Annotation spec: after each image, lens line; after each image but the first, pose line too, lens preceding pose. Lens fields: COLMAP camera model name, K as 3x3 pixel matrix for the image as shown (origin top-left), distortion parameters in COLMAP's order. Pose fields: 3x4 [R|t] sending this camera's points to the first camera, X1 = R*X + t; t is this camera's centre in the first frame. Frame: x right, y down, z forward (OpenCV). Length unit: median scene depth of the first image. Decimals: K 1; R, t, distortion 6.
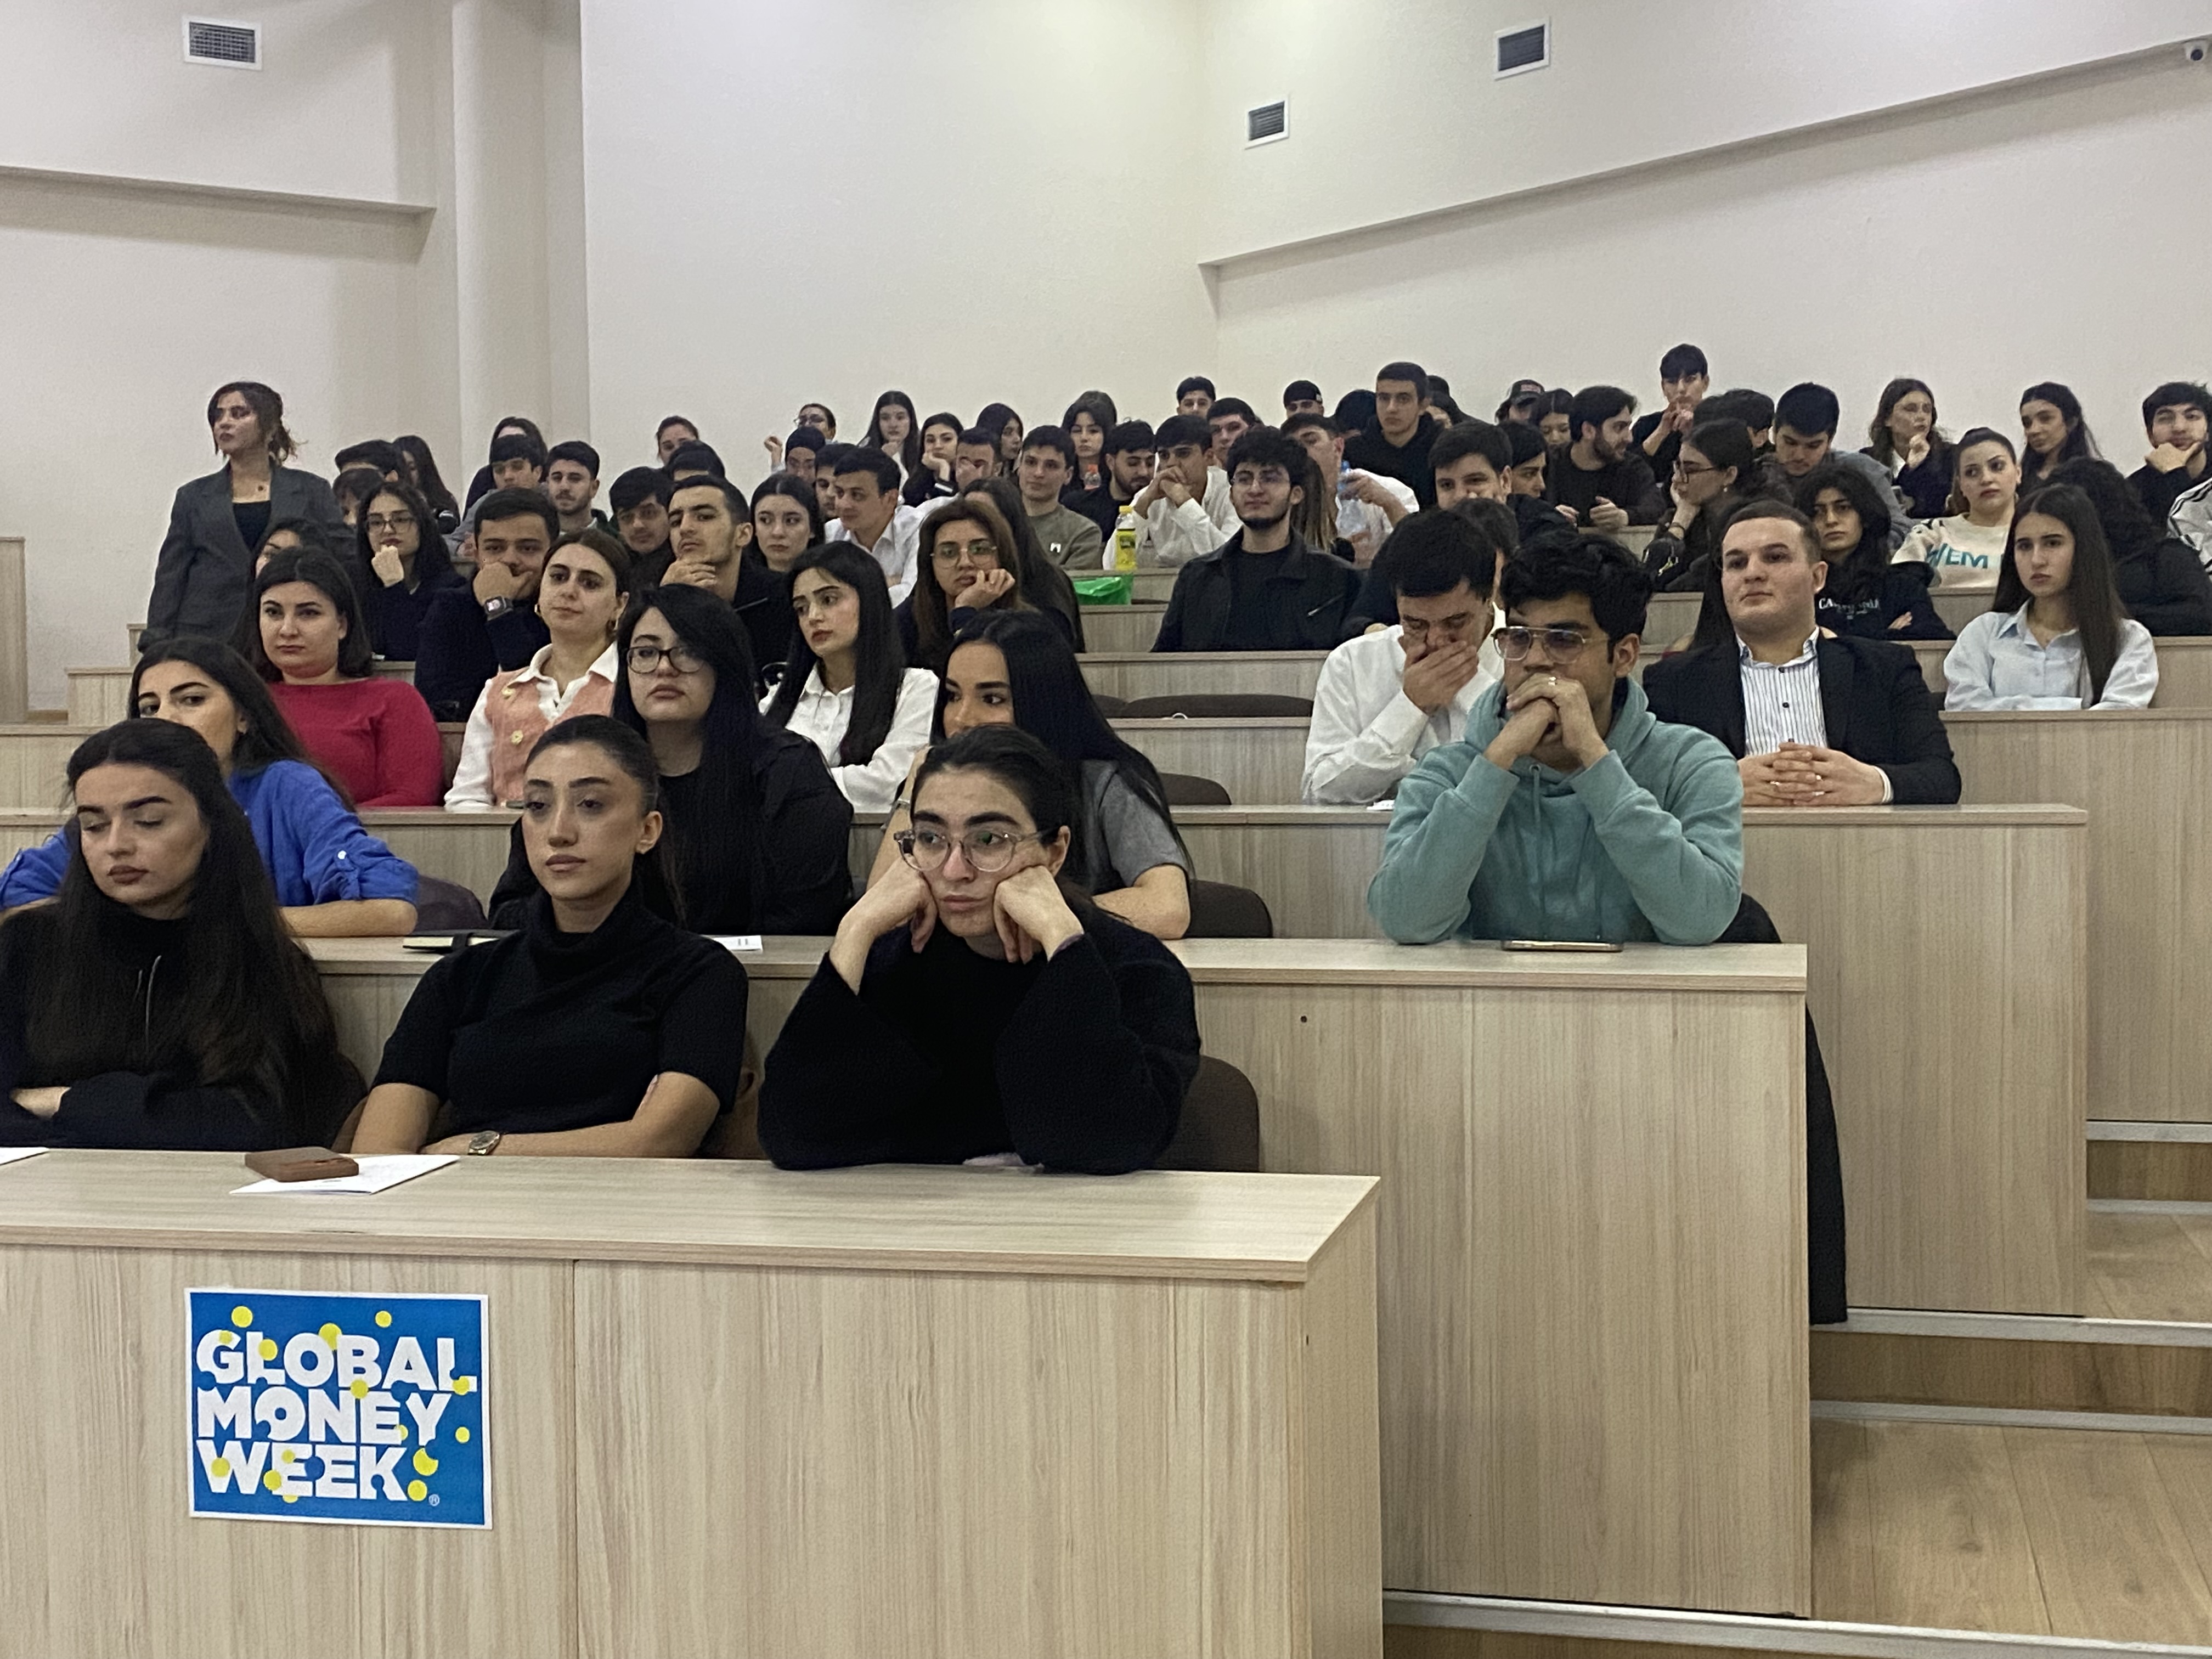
lens RADIAL K [[2872.8, 0, 1104.3], [0, 2872.8, 699.3], [0, 0, 1]] dist [0.104503, -0.281944]
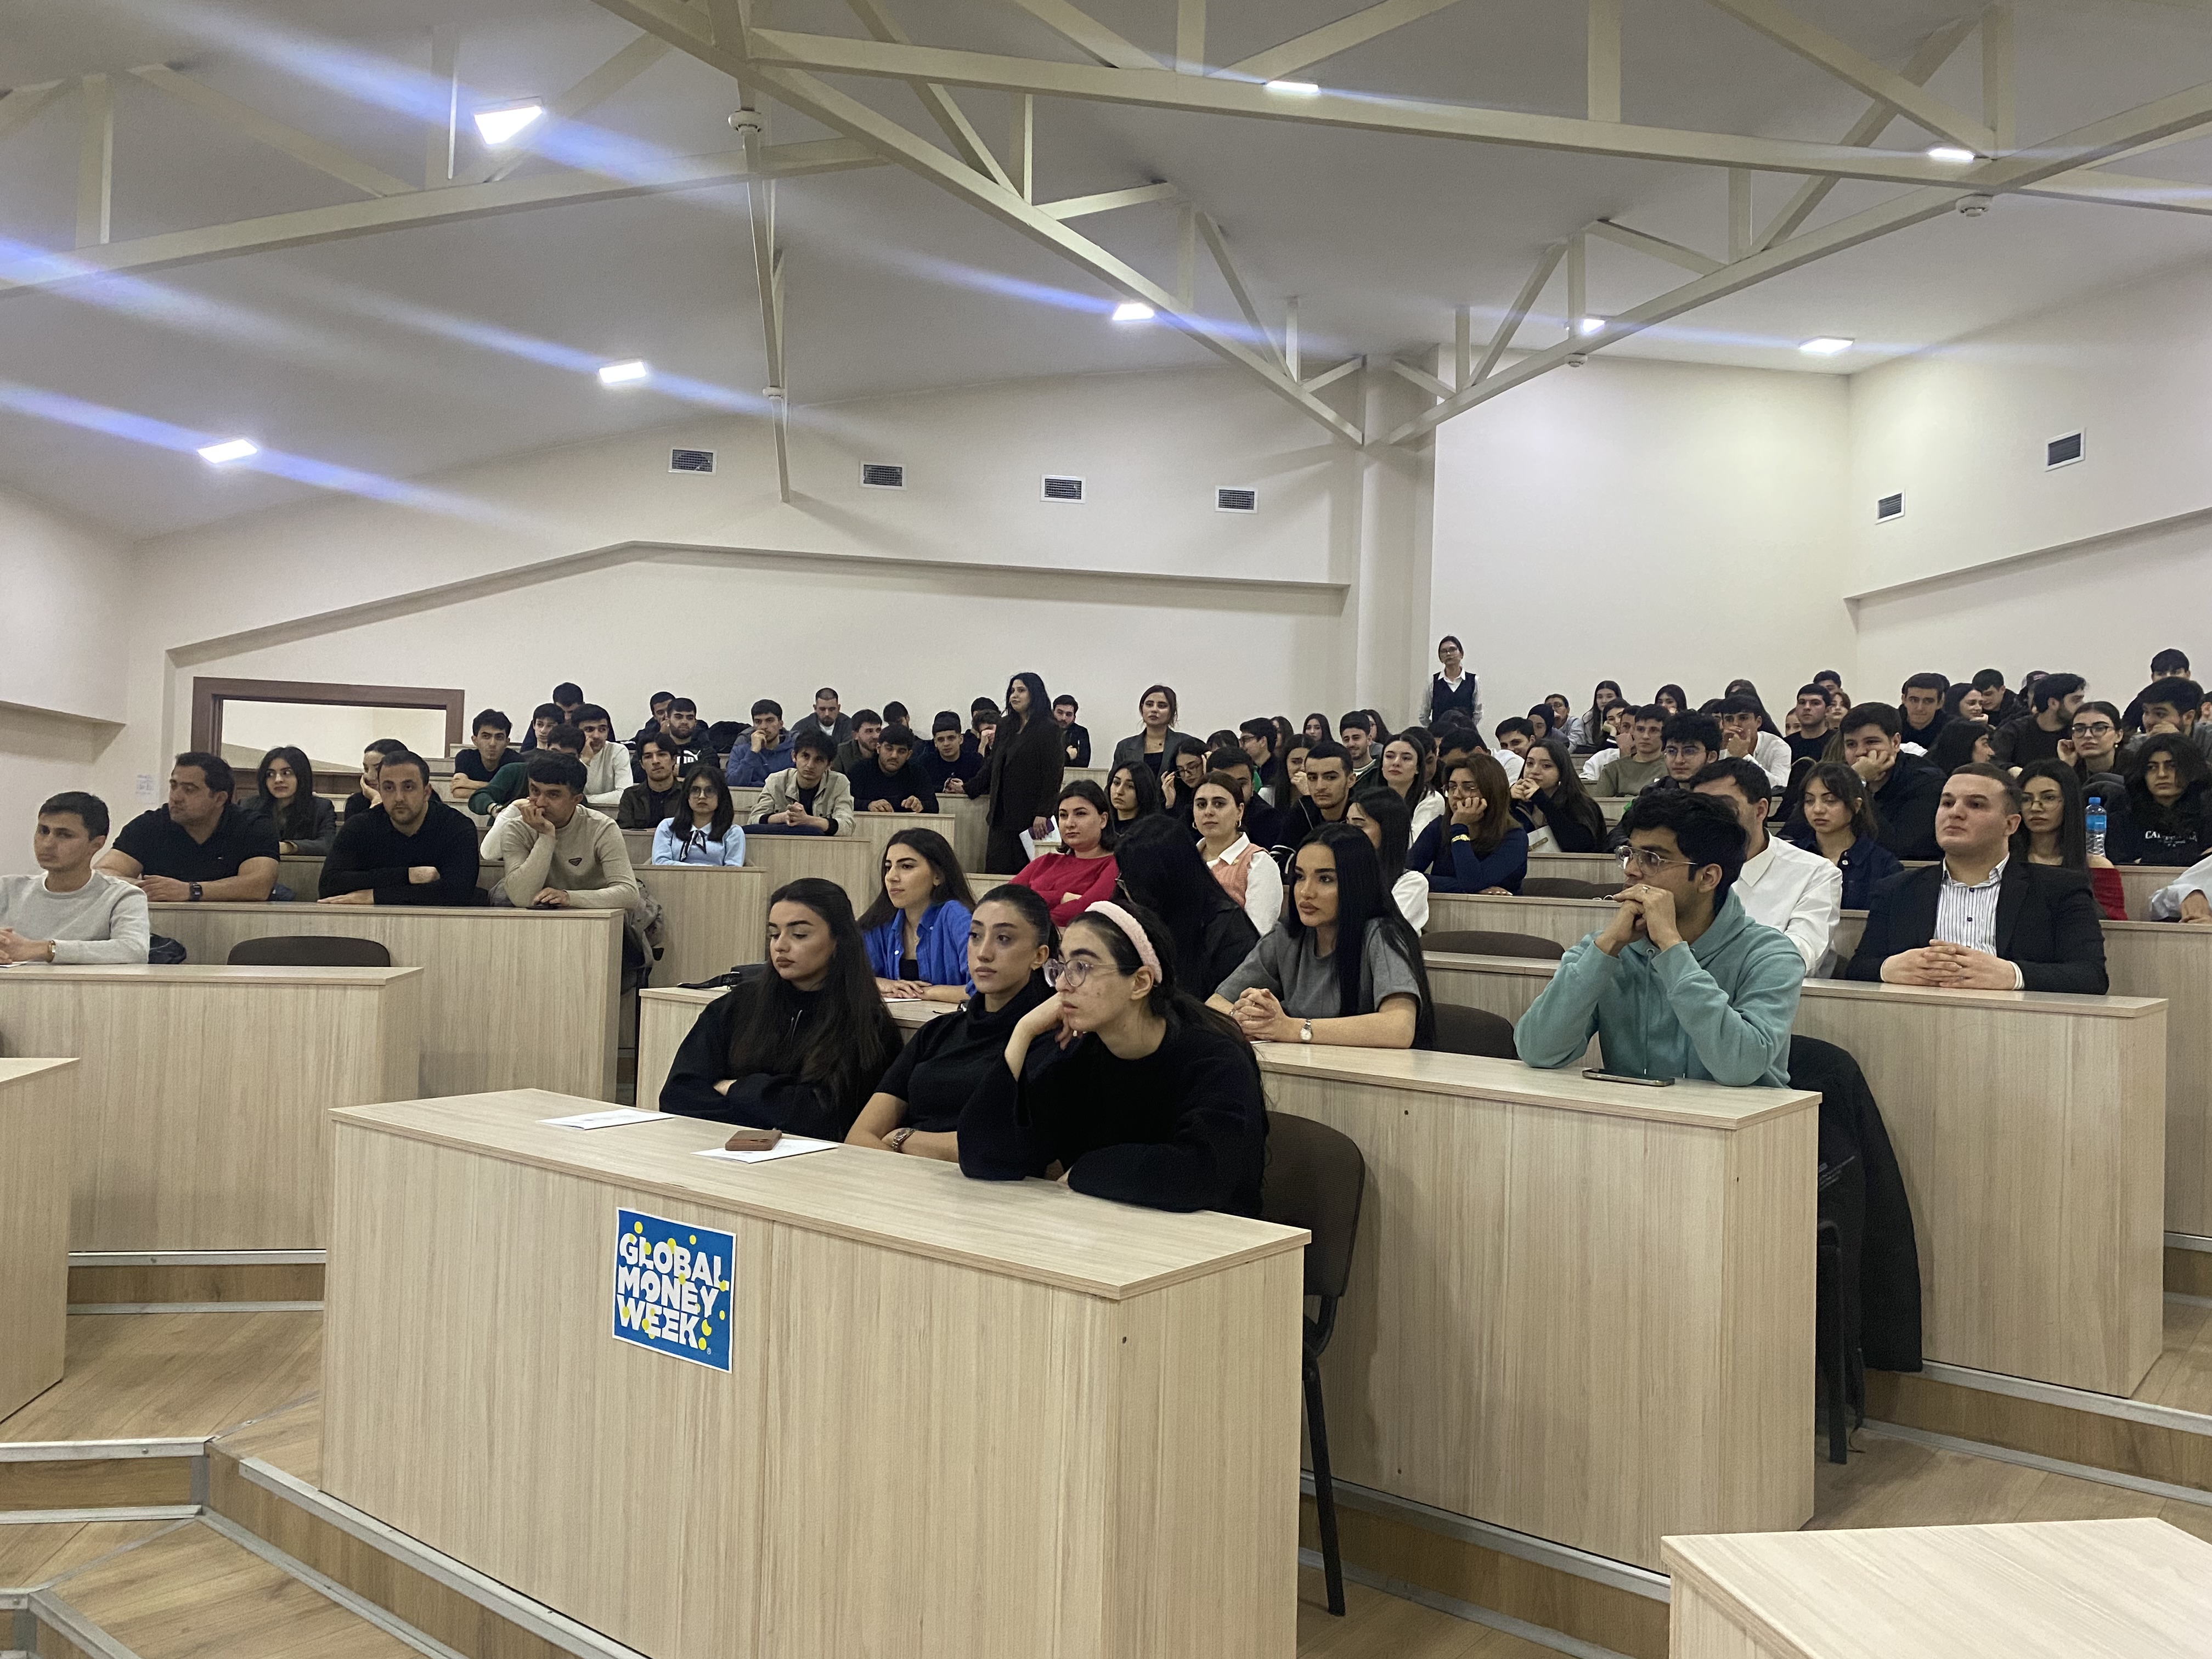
lens RADIAL K [[1680.7, 0, 1104.6], [0, 1680.7, 843.5], [0, 0, 1]] dist [0.023318, -0.023955]
pose [[0.907834, 0.032211, -0.418090, 0.274987], [-0.036635, 0.999325, -0.002557, -0.018244], [0.417726, 0.017638, 0.908402, 0.144097]]
